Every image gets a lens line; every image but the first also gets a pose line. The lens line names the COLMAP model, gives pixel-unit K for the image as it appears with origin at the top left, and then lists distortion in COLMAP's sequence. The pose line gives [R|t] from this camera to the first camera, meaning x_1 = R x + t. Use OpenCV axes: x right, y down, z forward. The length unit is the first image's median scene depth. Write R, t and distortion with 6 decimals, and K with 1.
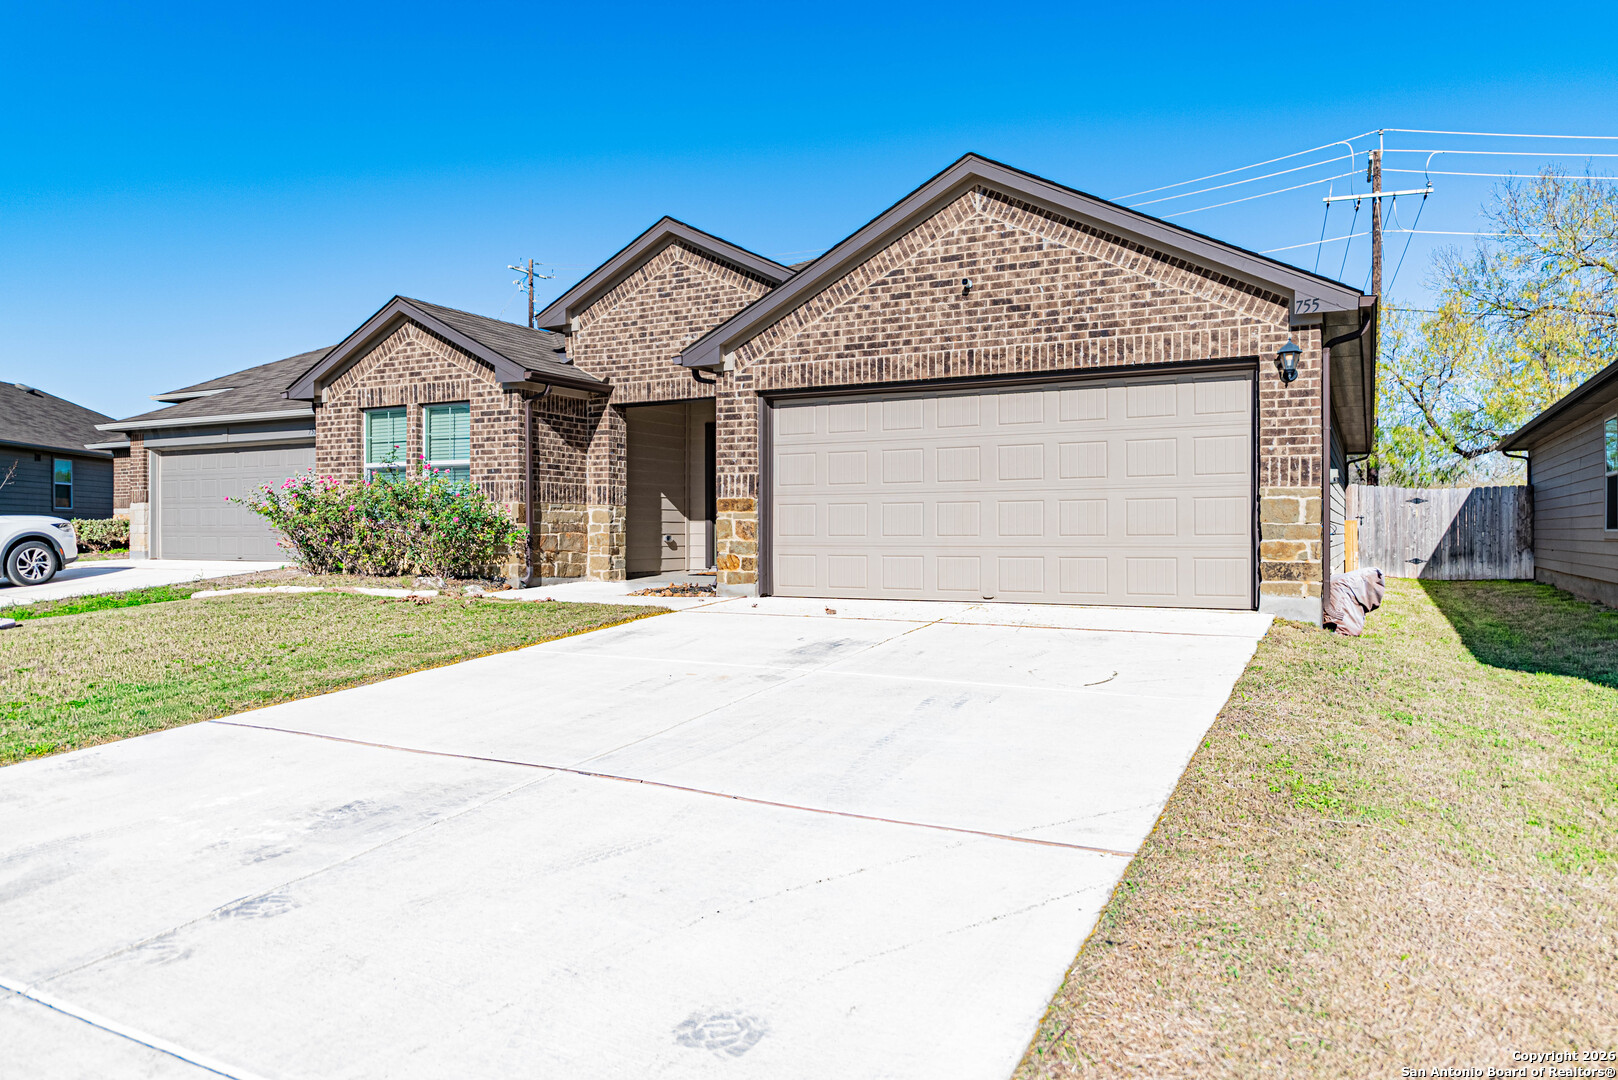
lens RADIAL K [[1114.1, 0, 808.9], [0, 1114.1, 540.1], [0, 0, 1]] dist [-0.001137, -0.000109]
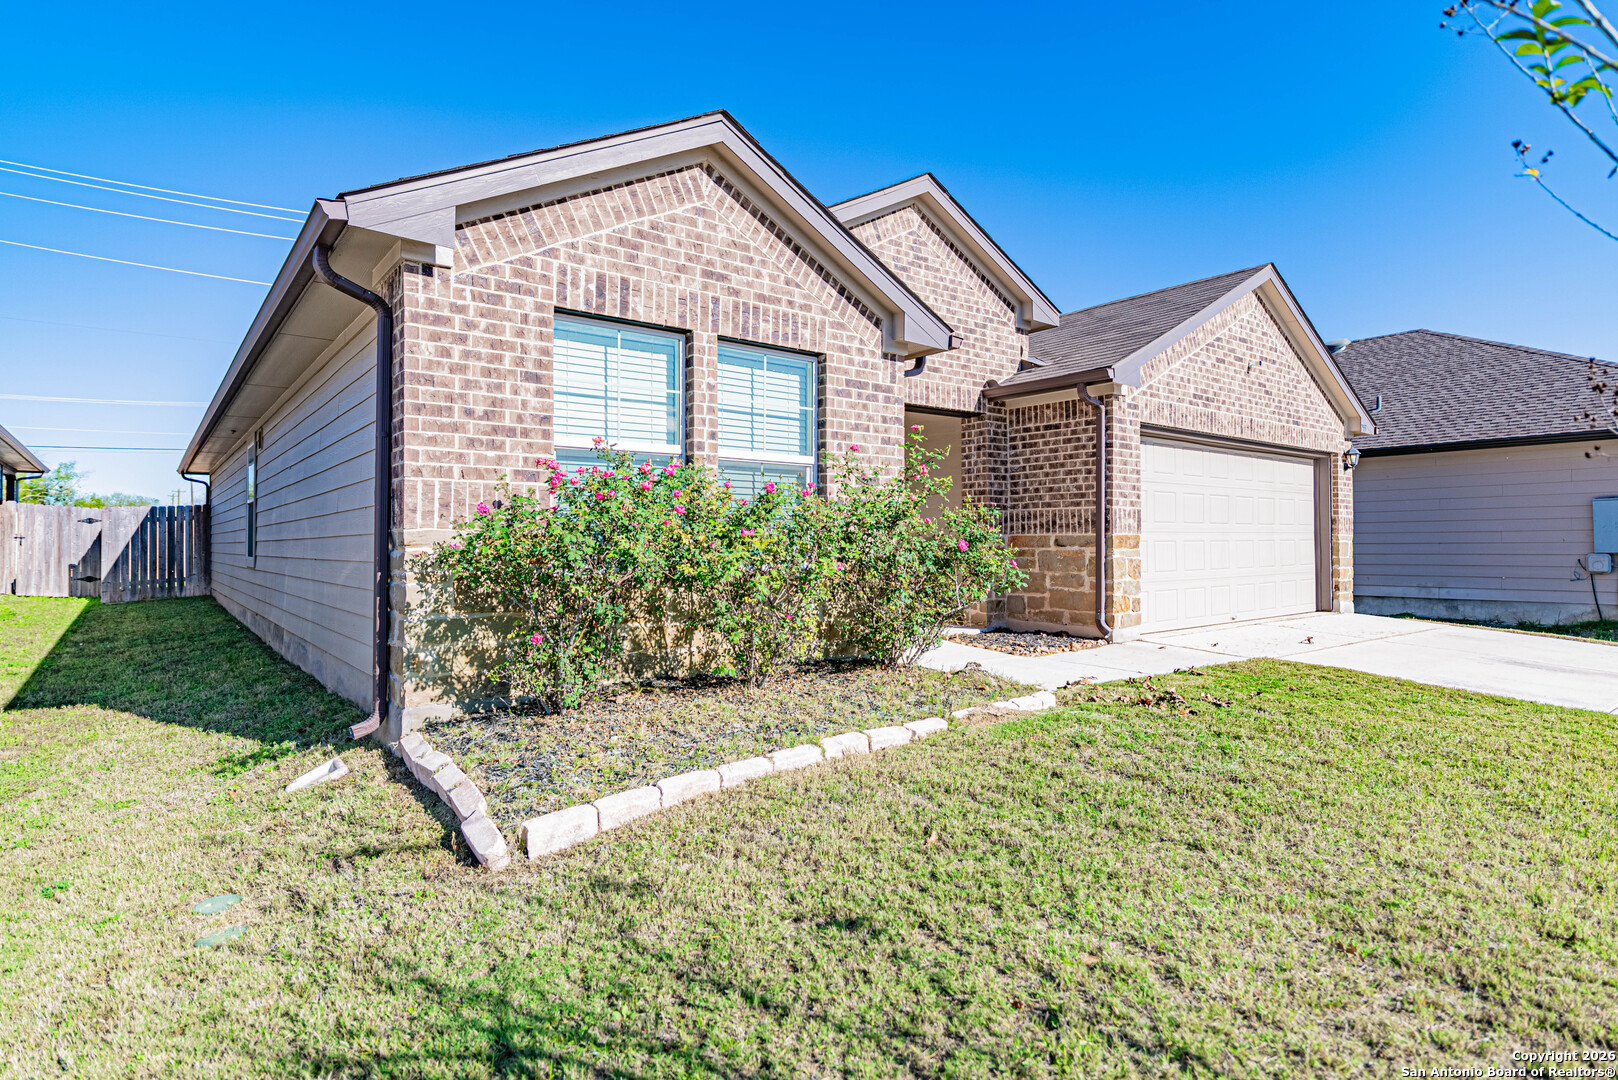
lens RADIAL K [[882.8, 0, 808.5], [0, 882.8, 532.5], [0, 0, 1]] dist [-0.002319, -0.000017]
pose [[0.383854, 0.009089, 0.923349, -0.735302], [0.008240, 0.999878, -0.013268, -0.027608], [-0.923357, 0.012701, 0.383732, 0.840279]]
